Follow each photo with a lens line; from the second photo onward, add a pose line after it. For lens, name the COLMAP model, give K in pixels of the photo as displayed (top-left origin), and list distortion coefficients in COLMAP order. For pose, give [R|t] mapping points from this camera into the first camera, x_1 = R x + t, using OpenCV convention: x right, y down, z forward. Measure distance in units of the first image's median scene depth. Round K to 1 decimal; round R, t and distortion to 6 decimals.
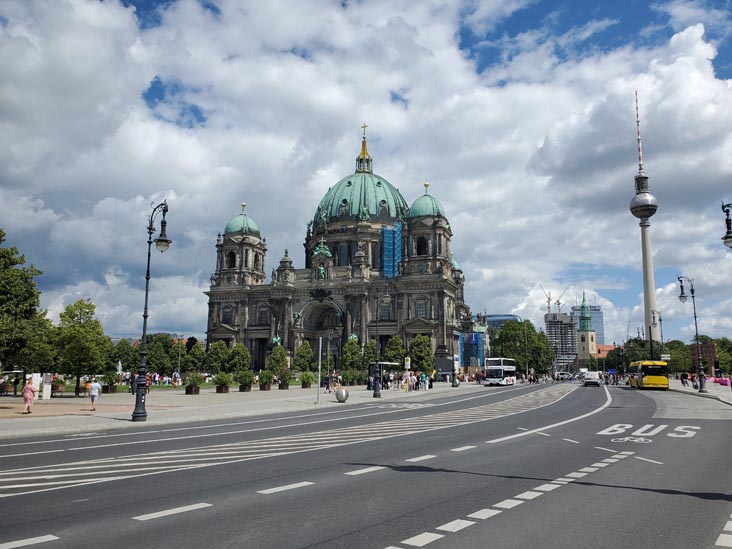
lens RADIAL K [[562.9, 0, 368.3], [0, 562.9, 295.0], [0, 0, 1]] dist [0.194181, -0.507979]
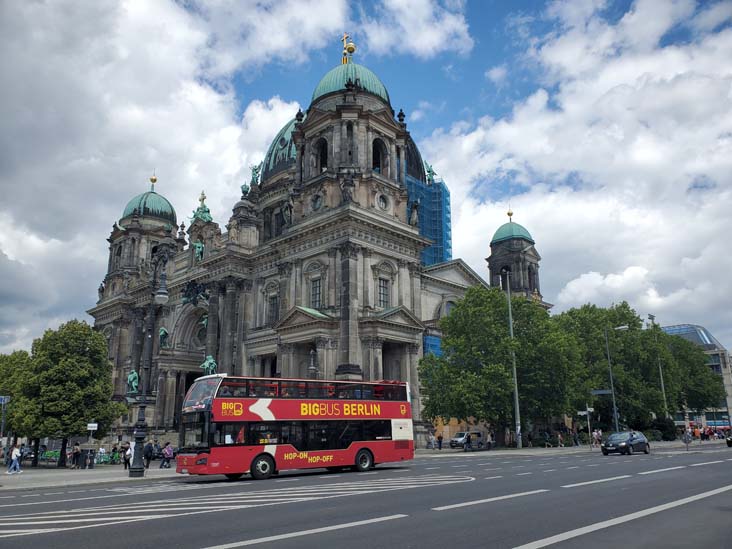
lens RADIAL K [[562.9, 0, 368.3], [0, 562.9, 295.0], [0, 0, 1]] dist [0.194181, -0.507979]
pose [[0.919953, -0.095796, -0.380145, 0.266927], [0.048784, 0.990121, -0.131454, 0.080011], [0.388982, 0.102386, 0.915538, 0.526846]]
